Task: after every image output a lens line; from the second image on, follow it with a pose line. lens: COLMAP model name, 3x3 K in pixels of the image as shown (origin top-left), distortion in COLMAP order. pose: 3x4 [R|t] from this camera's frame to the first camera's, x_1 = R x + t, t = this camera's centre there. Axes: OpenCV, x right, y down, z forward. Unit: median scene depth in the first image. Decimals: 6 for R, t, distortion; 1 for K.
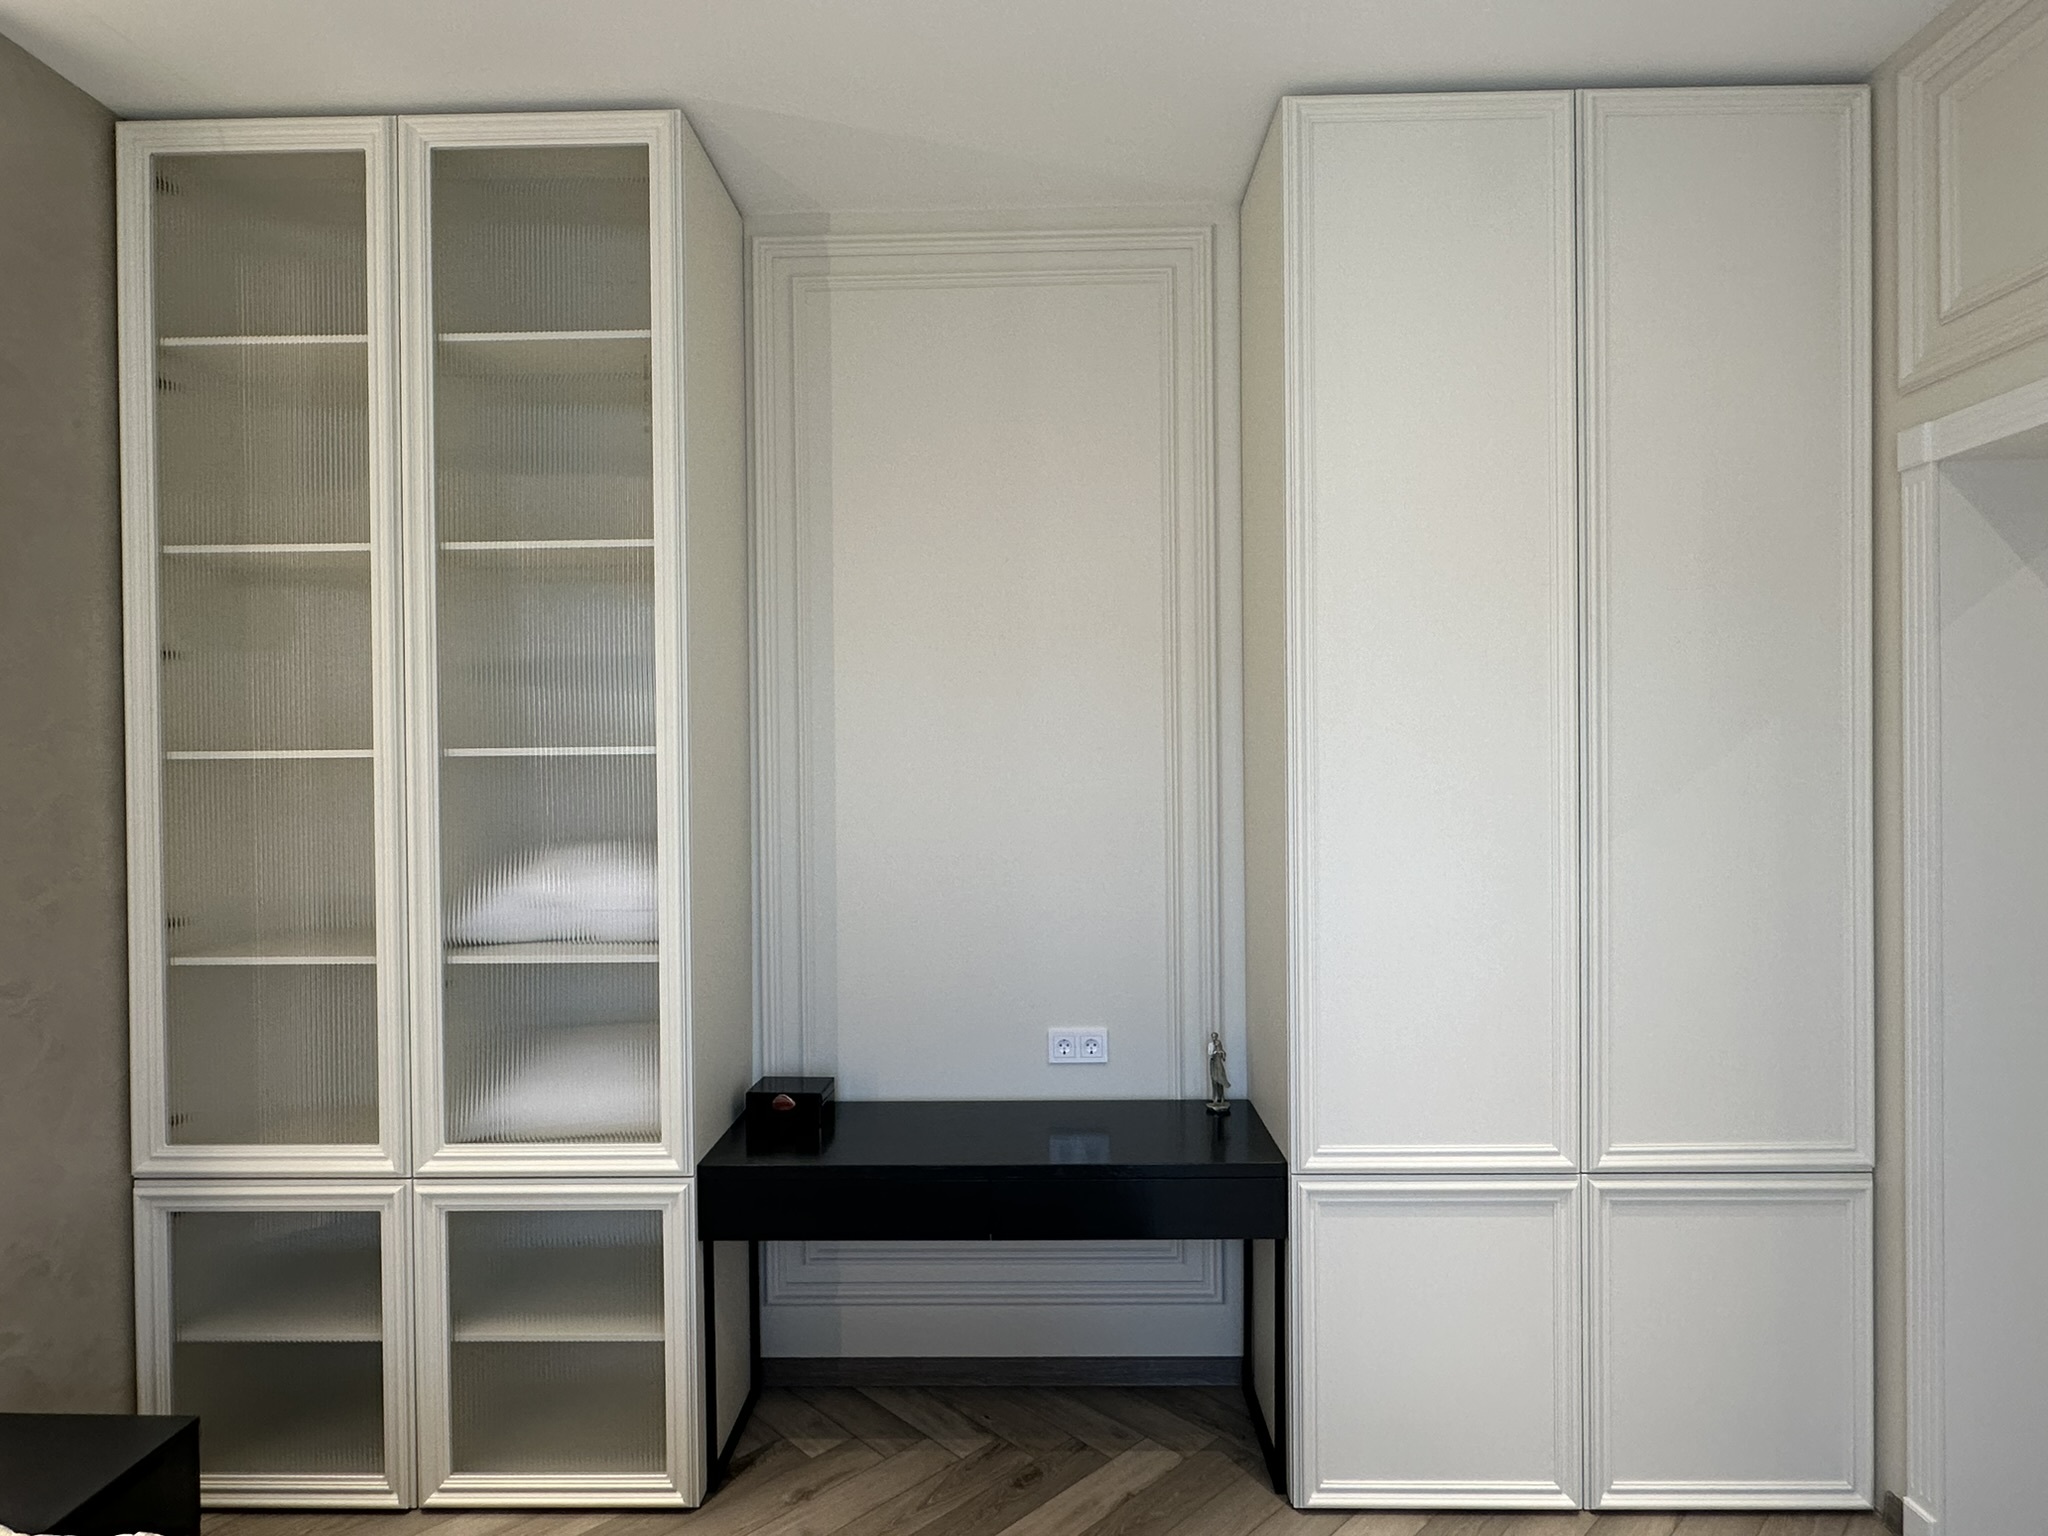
lens RADIAL K [[1123.9, 0, 1024.0], [0, 1123.9, 768.0], [0, 0, 1]] dist [0.002765, 0.001836]
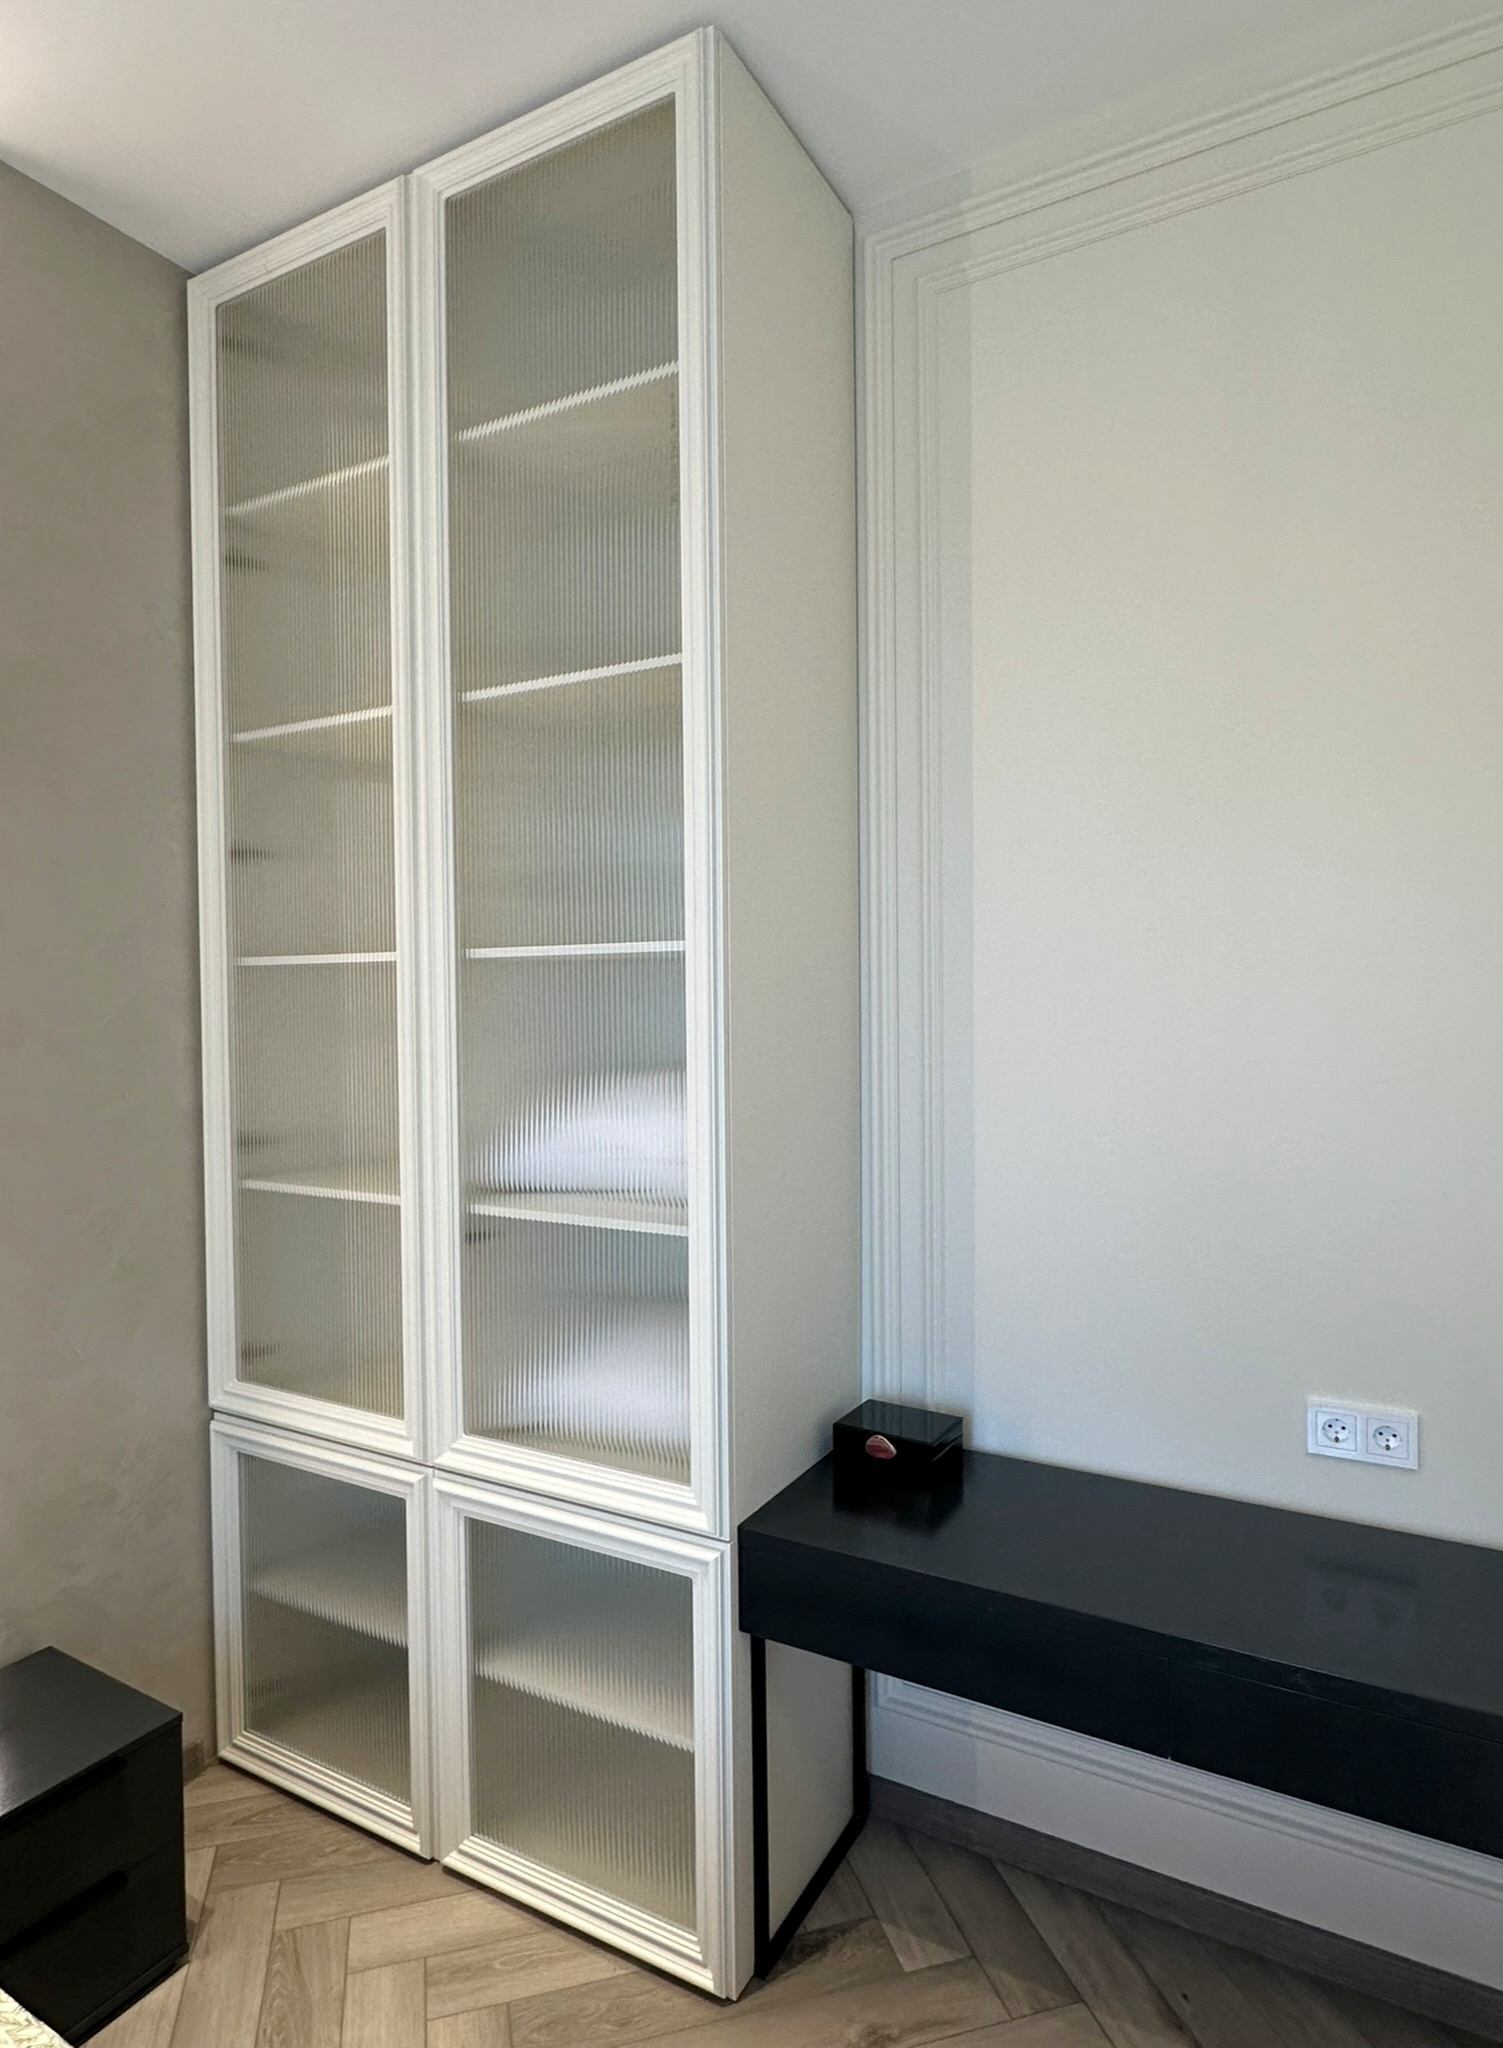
lens RADIAL K [[1151.2, 0, 751.5], [0, 1151.2, 1024.0], [0, 0, 1]] dist [0.001204, 0.001878]
pose [[0.879955, 0.011397, -0.474921, 0.062113], [-0.002560, 0.999811, 0.019250, 0.020570], [0.475051, -0.015723, 0.879818, 0.369301]]
